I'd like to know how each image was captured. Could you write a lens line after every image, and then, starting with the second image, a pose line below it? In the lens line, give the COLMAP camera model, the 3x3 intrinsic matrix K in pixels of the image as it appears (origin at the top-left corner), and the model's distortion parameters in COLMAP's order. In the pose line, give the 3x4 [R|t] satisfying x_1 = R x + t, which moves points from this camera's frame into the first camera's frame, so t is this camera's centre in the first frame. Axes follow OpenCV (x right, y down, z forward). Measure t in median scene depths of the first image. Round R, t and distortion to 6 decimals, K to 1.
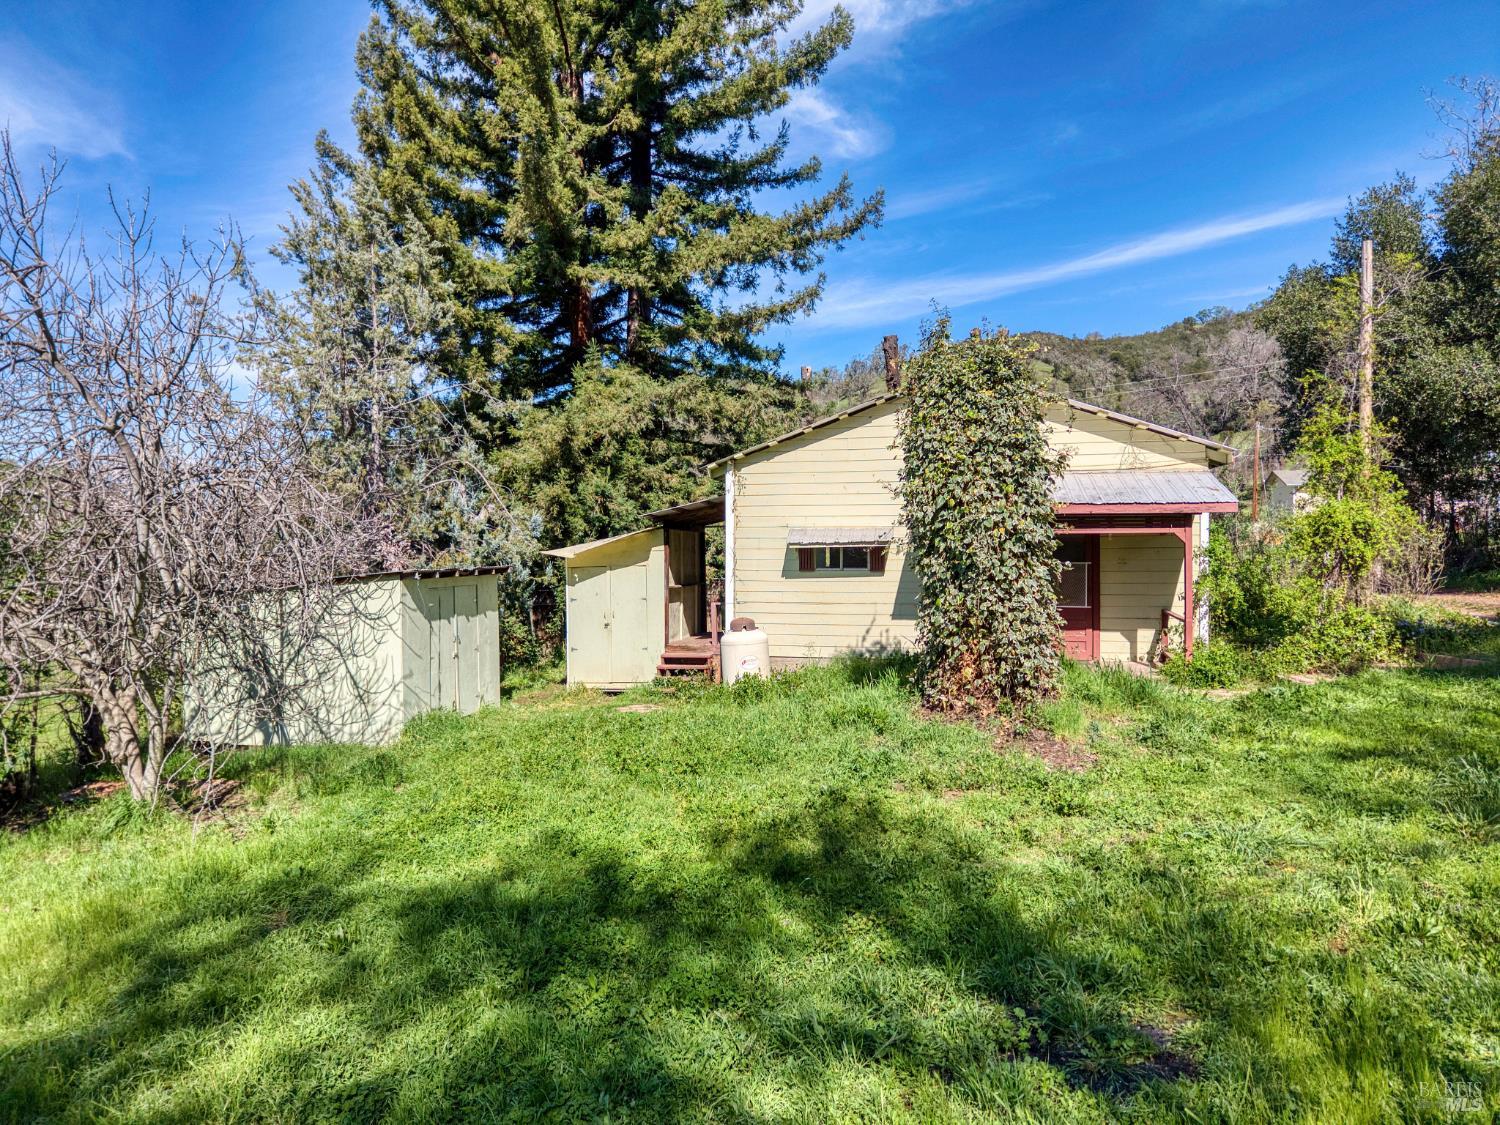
lens RADIAL K [[1022.8, 0, 750.0], [0, 1022.8, 562.5], [0, 0, 1]] dist [0.056338, 0.000581]
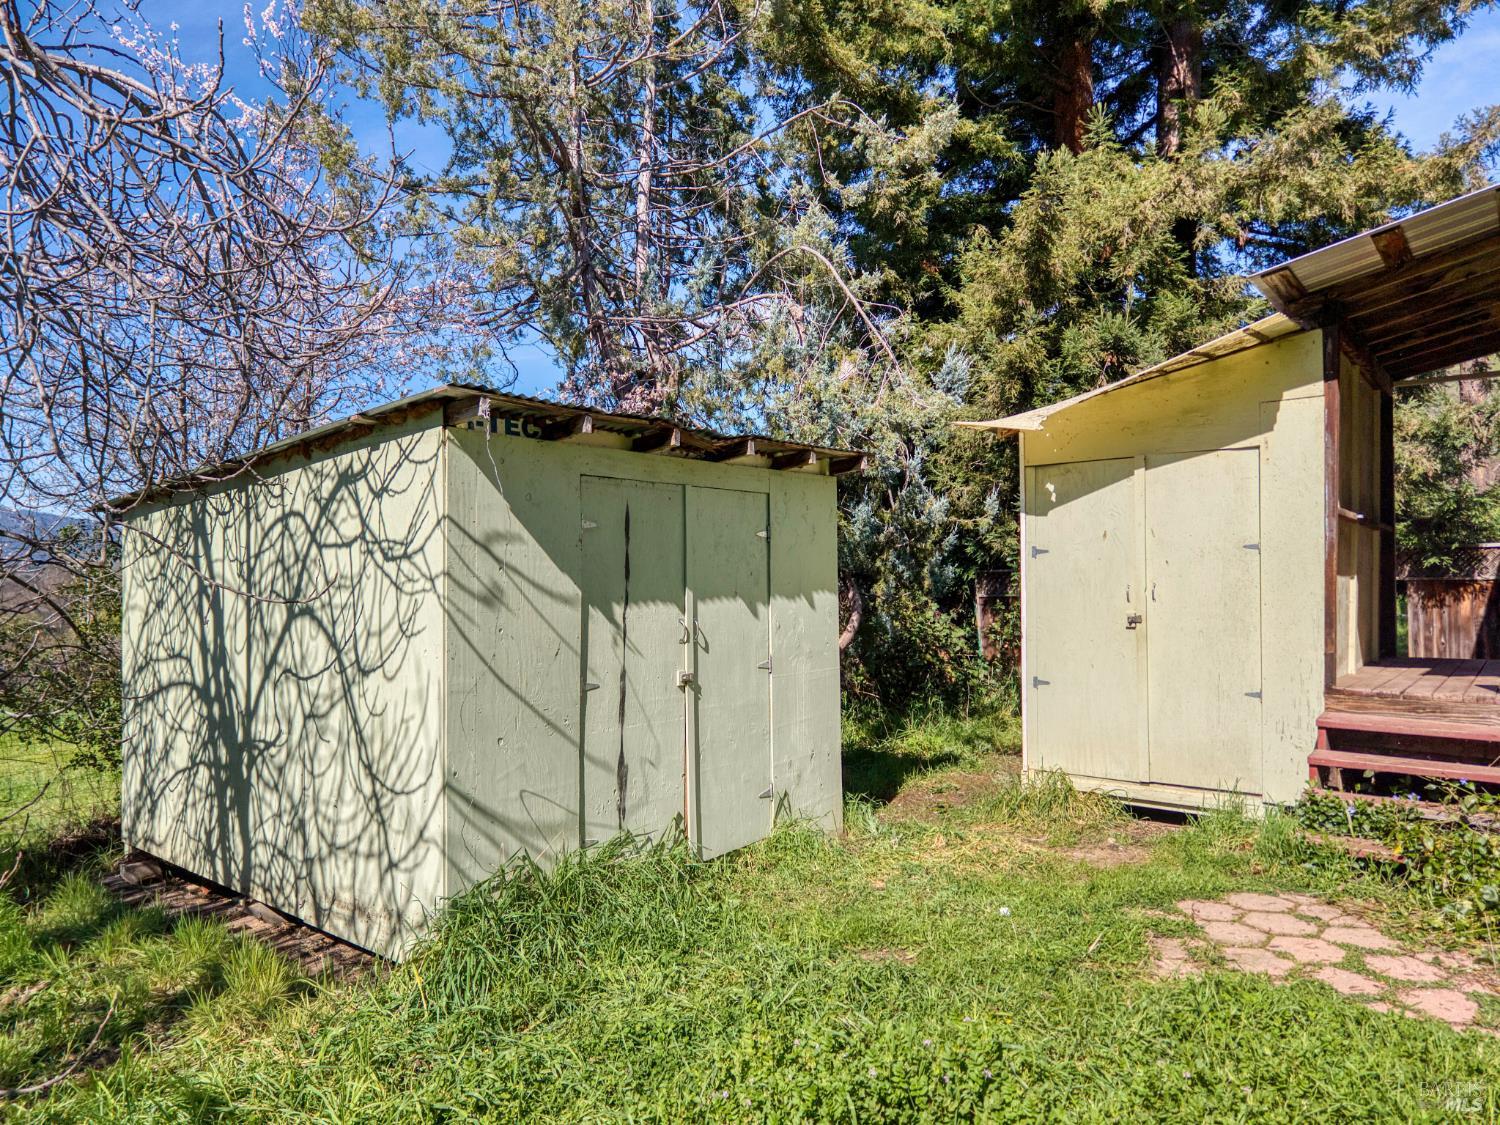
lens RADIAL K [[1022.8, 0, 750.0], [0, 1022.8, 562.5], [0, 0, 1]] dist [0.056338, 0.000581]
pose [[0.886343, -0.000163, -0.463030, -0.102062], [-0.010130, 0.999754, -0.019744, 0.054350], [0.462919, 0.022190, 0.886123, 0.689788]]
